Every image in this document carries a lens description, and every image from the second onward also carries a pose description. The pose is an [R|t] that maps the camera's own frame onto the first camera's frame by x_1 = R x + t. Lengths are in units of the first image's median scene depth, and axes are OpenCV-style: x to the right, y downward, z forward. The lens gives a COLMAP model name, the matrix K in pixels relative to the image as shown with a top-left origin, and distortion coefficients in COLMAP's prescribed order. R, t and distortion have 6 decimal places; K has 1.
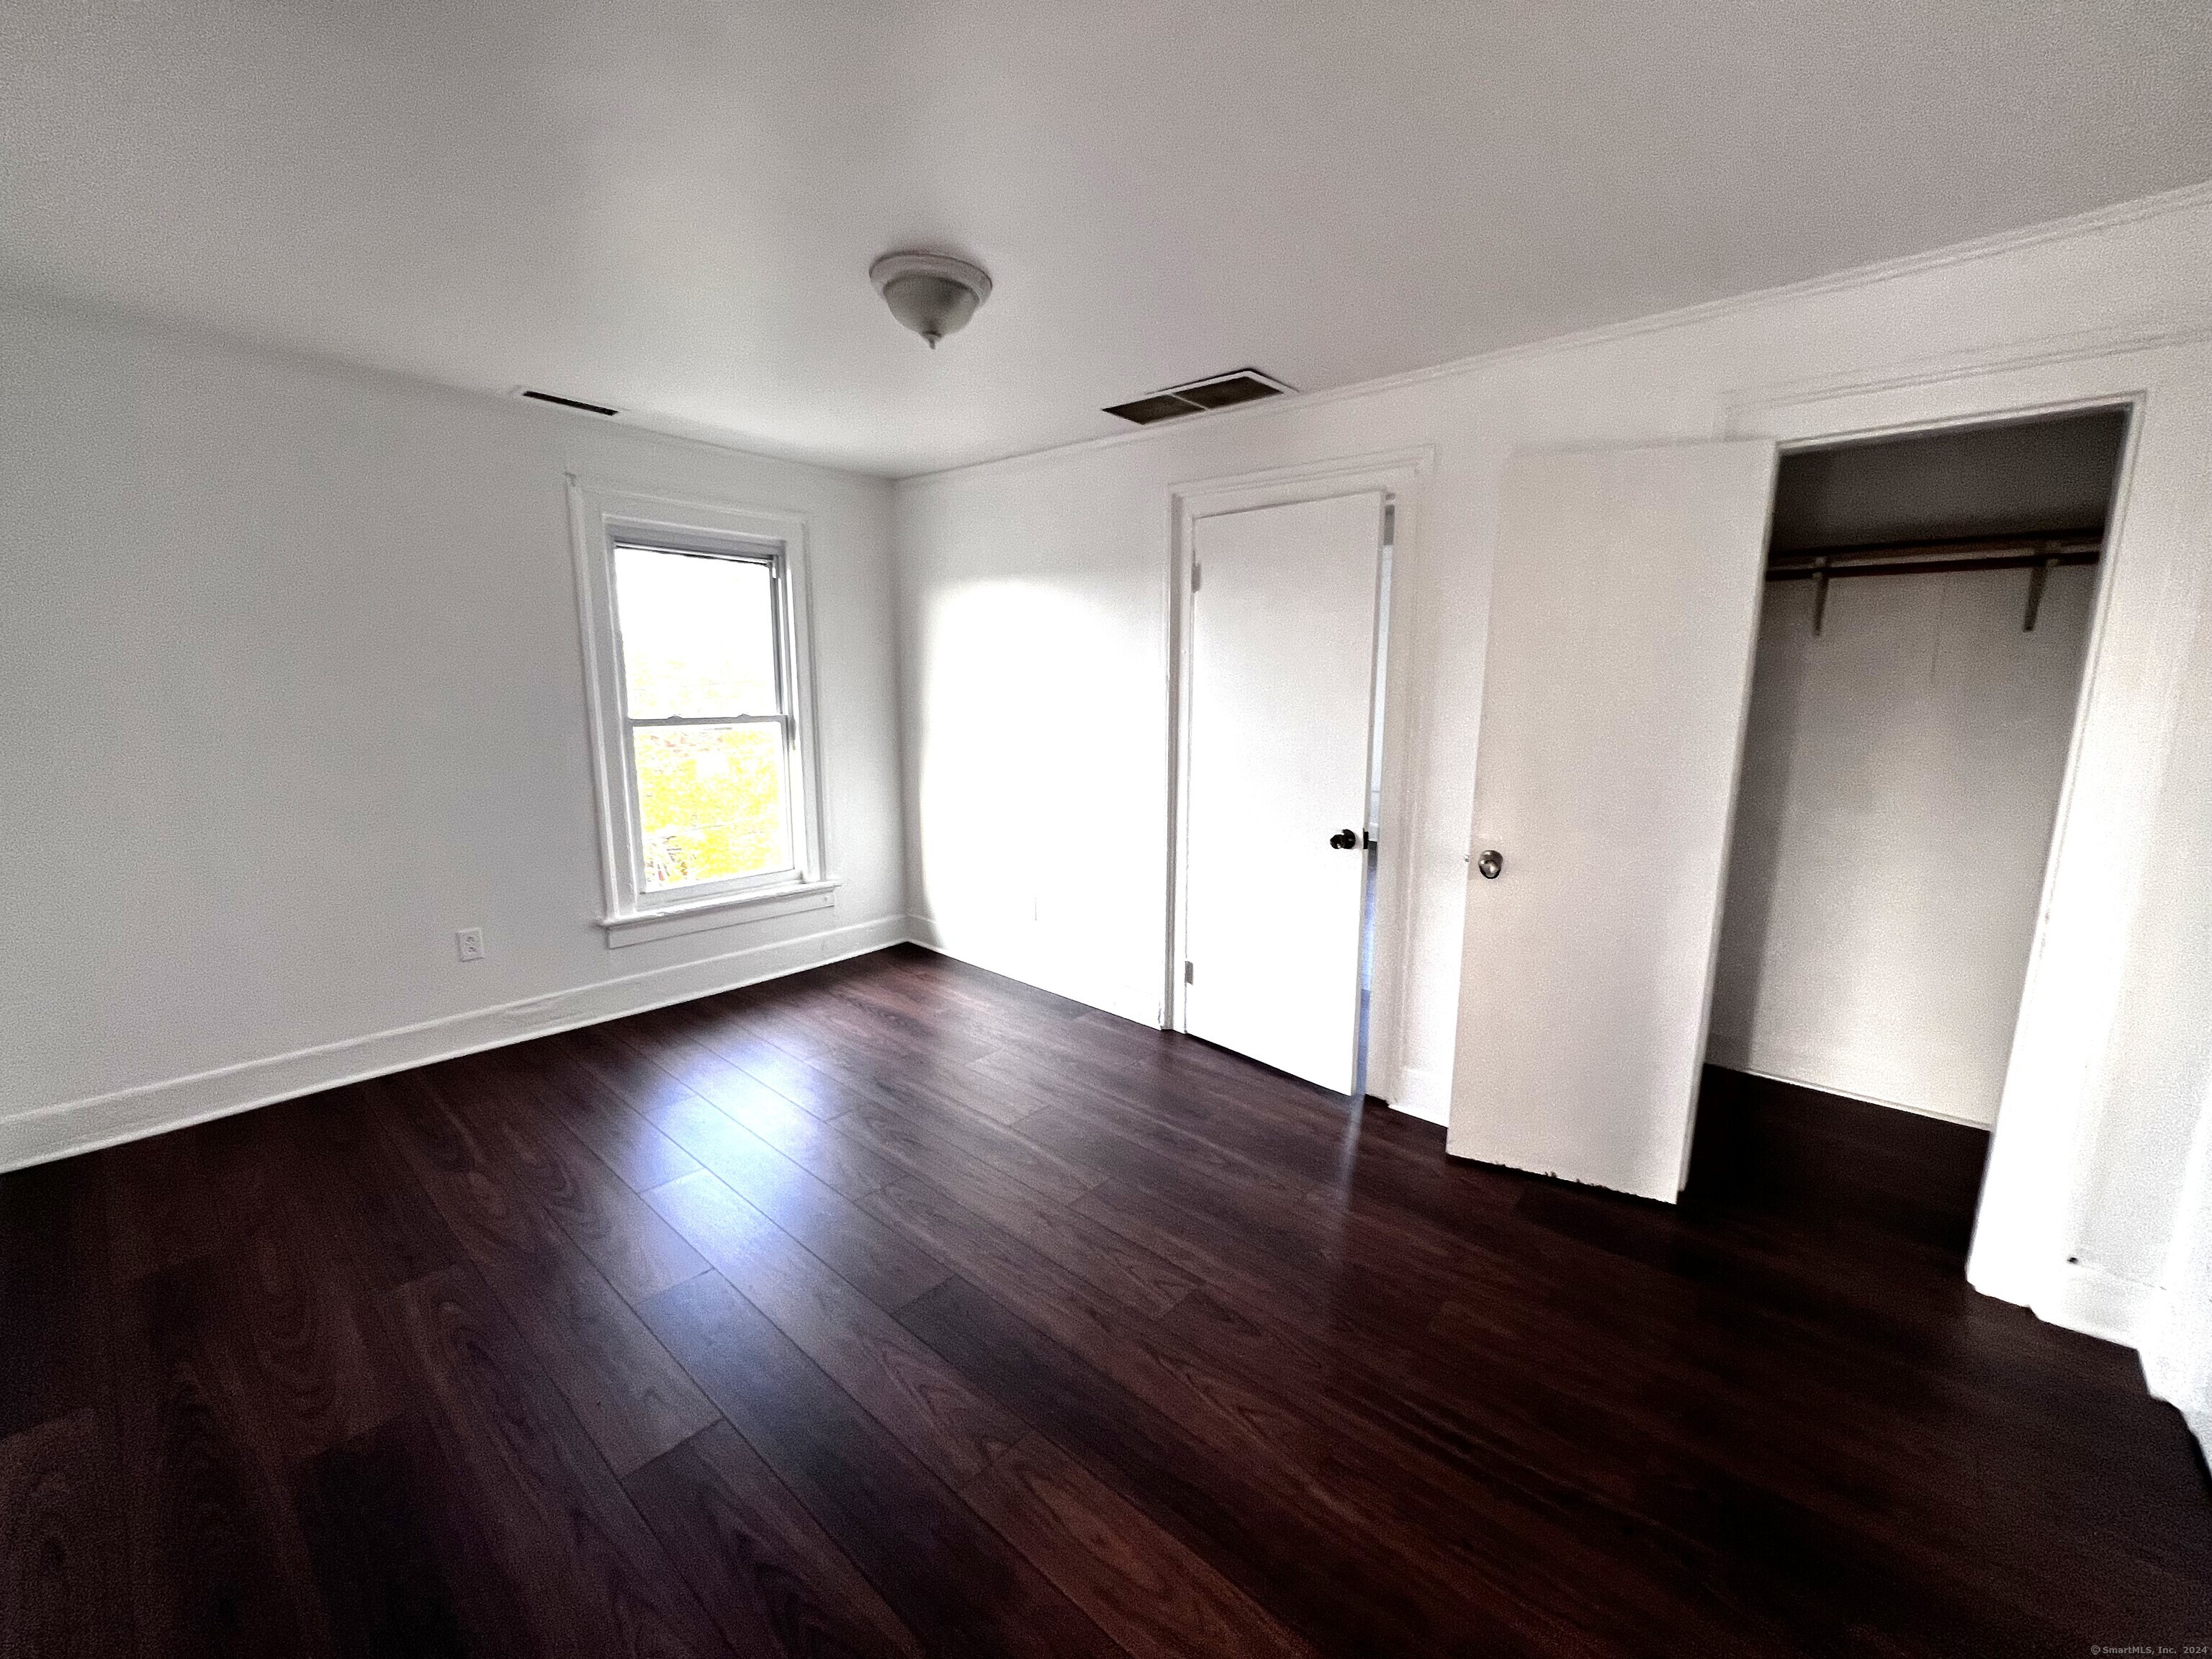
lens RADIAL K [[884.2, 0, 1110.1], [0, 884.2, 825.8], [0, 0, 1]] dist [-0.000964, 0.000070]
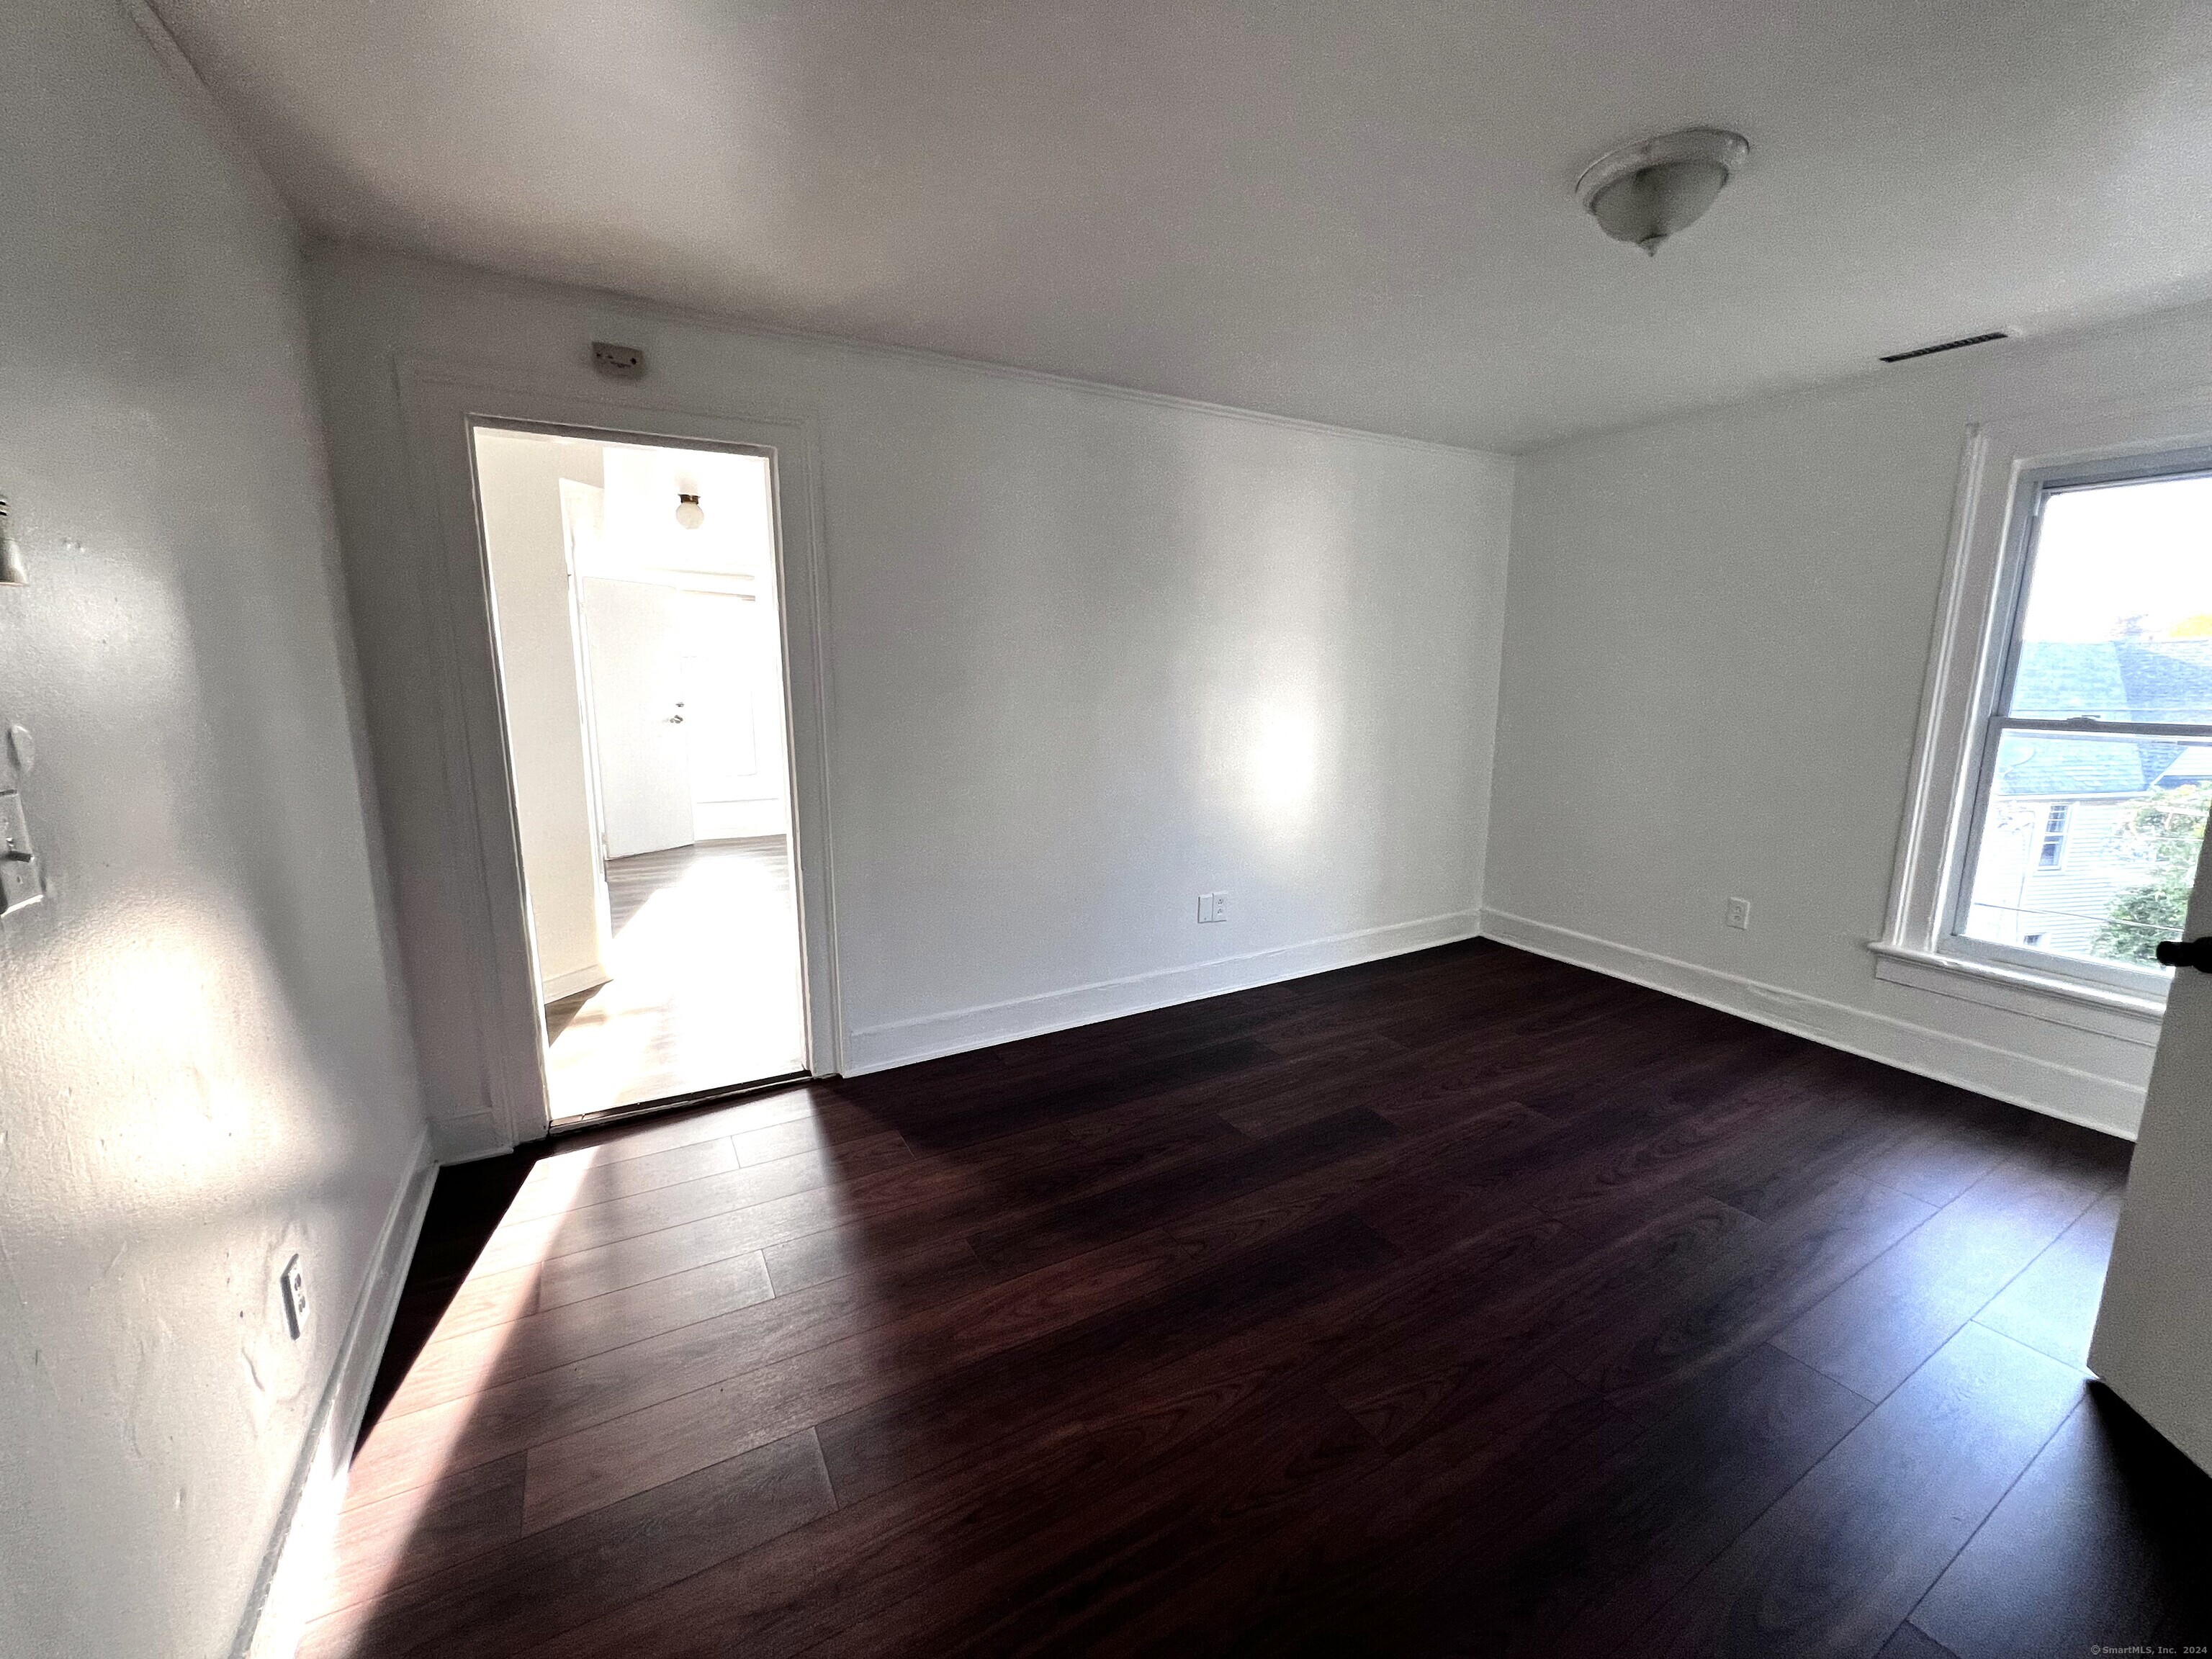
lens RADIAL K [[884.2, 0, 1099.9], [0, 884.2, 827.9], [0, 0, 1]] dist [-0.000964, 0.000070]
pose [[-0.333923, 0.161343, -0.928689, 0.472114], [-0.155920, 0.962215, 0.223231, -0.077398], [0.929615, 0.219344, -0.296149, 0.512302]]
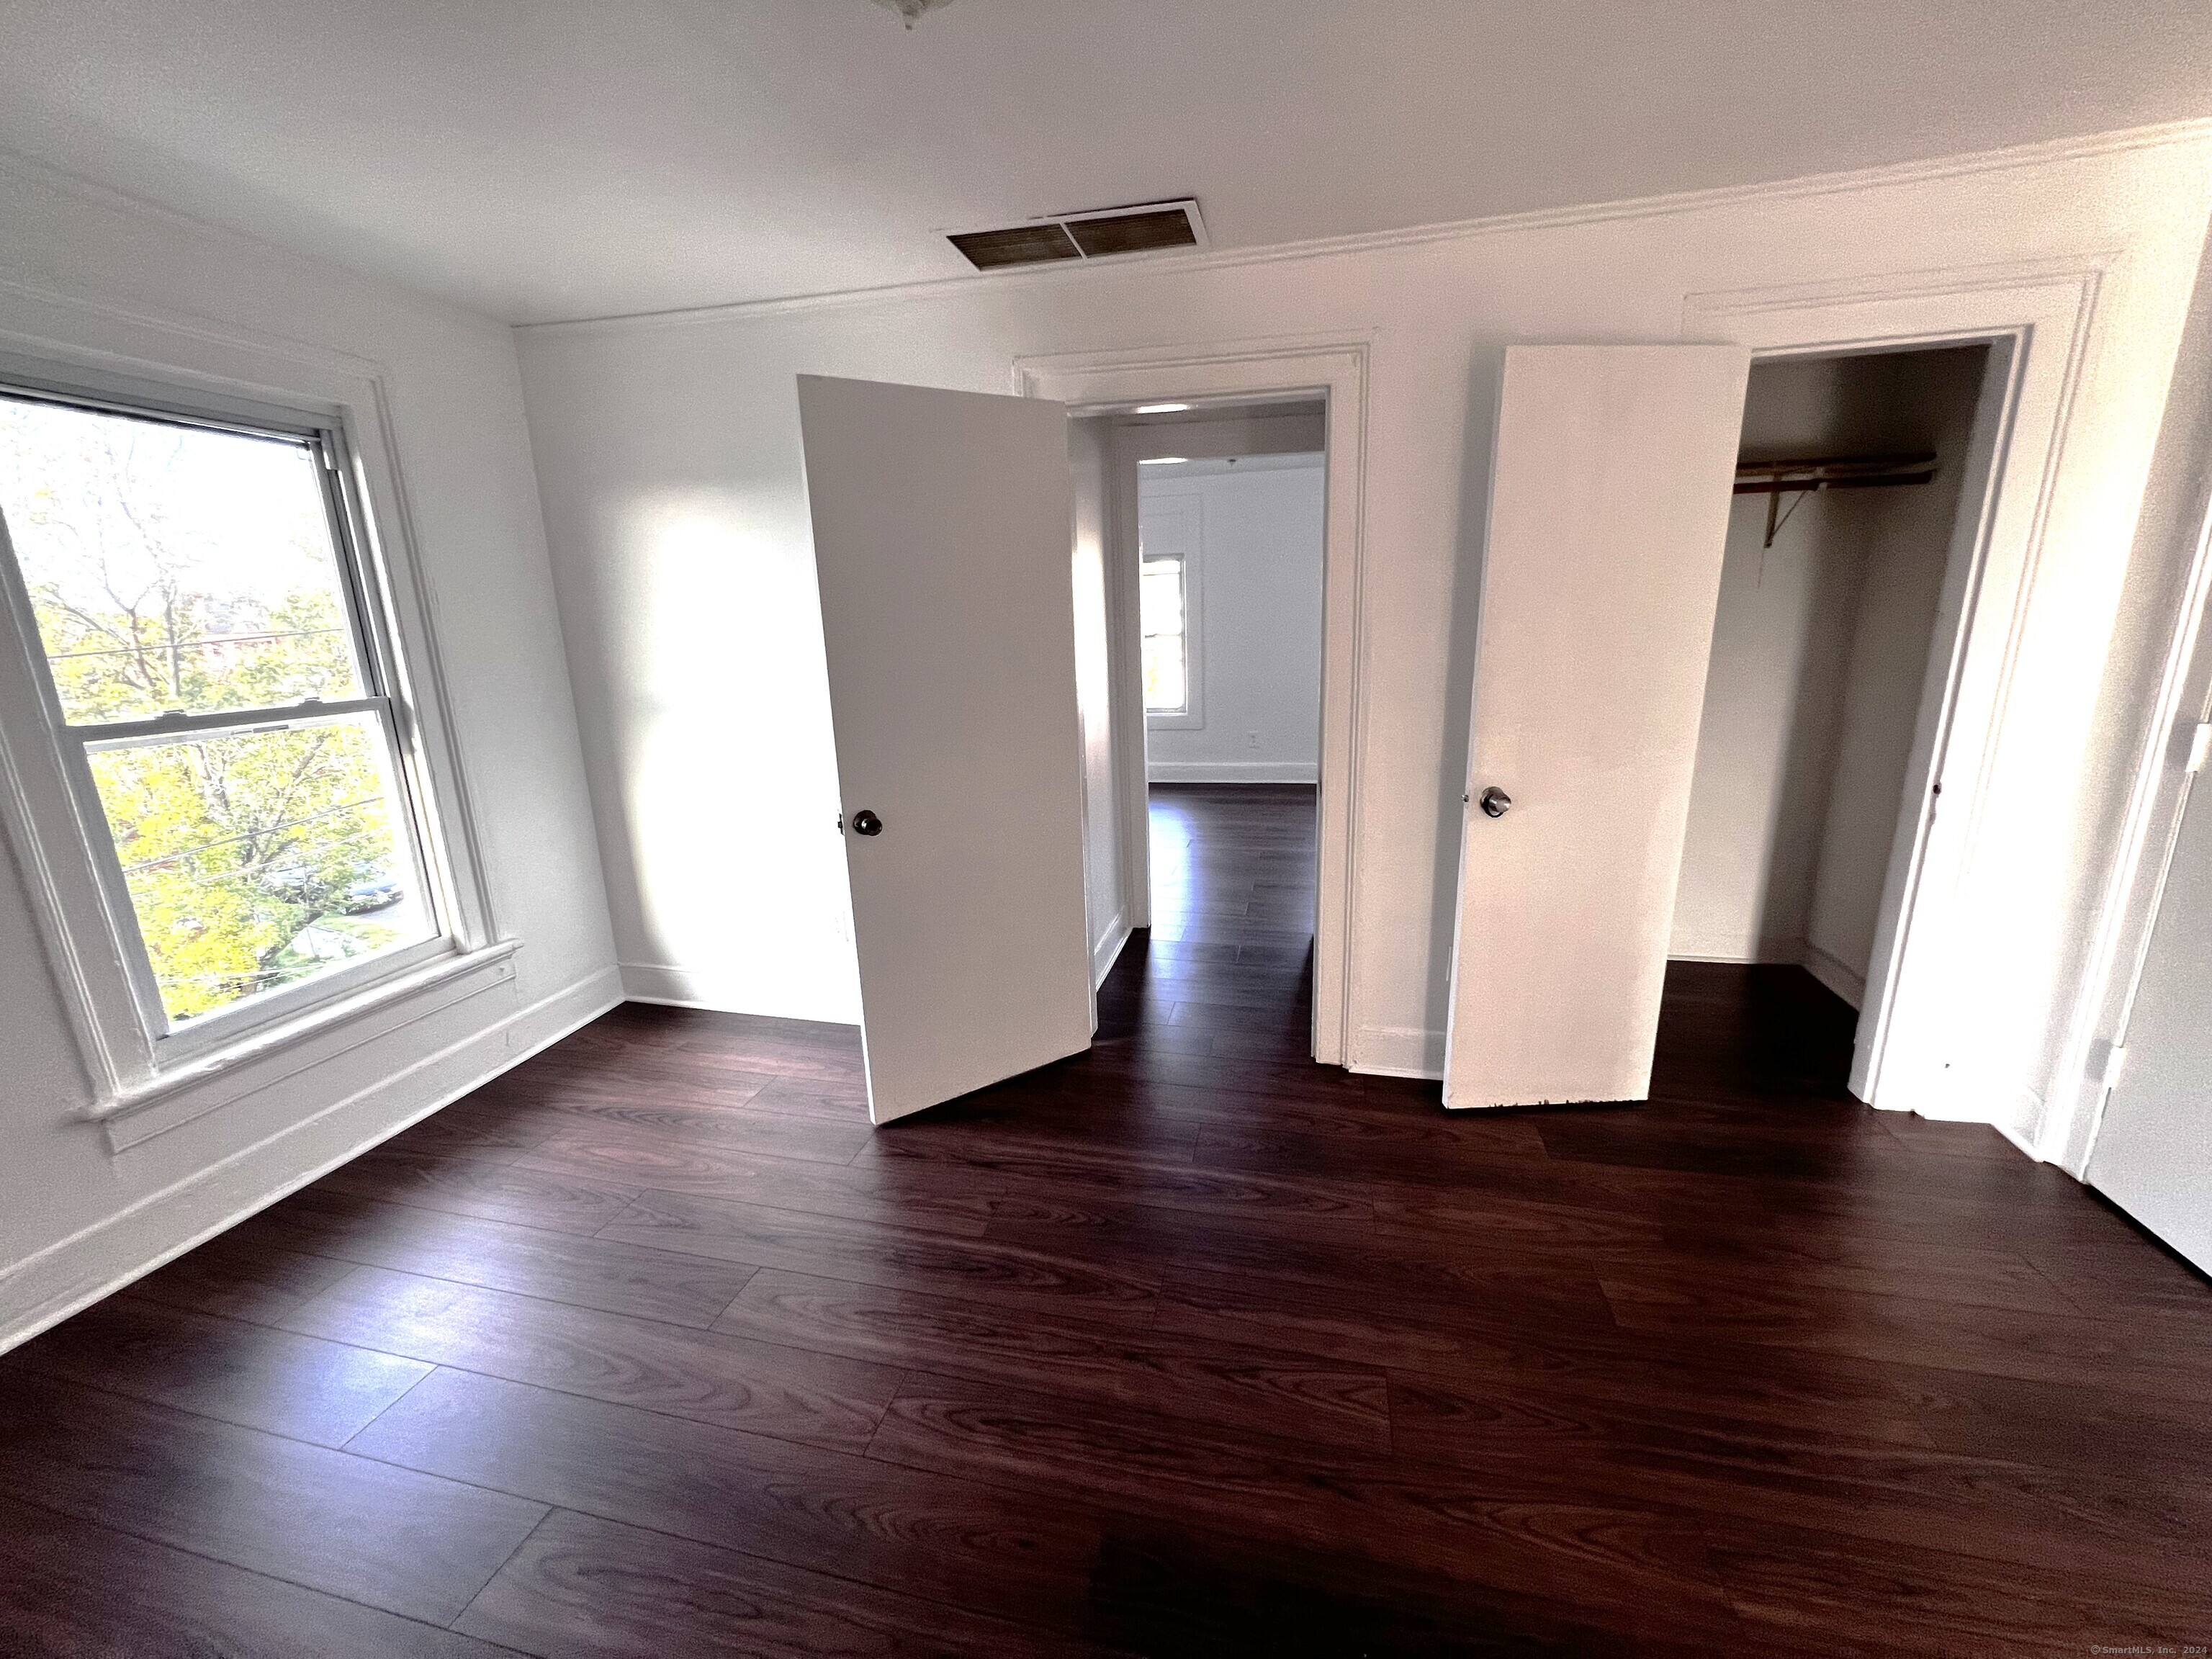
lens RADIAL K [[884.2, 0, 1115.2], [0, 884.2, 828.7], [0, 0, 1]] dist [-0.000964, 0.000070]
pose [[0.884610, -0.142235, 0.444111, -0.233887], [0.110989, 0.989200, 0.095735, -0.043031], [-0.452931, -0.035397, 0.890842, 0.243354]]
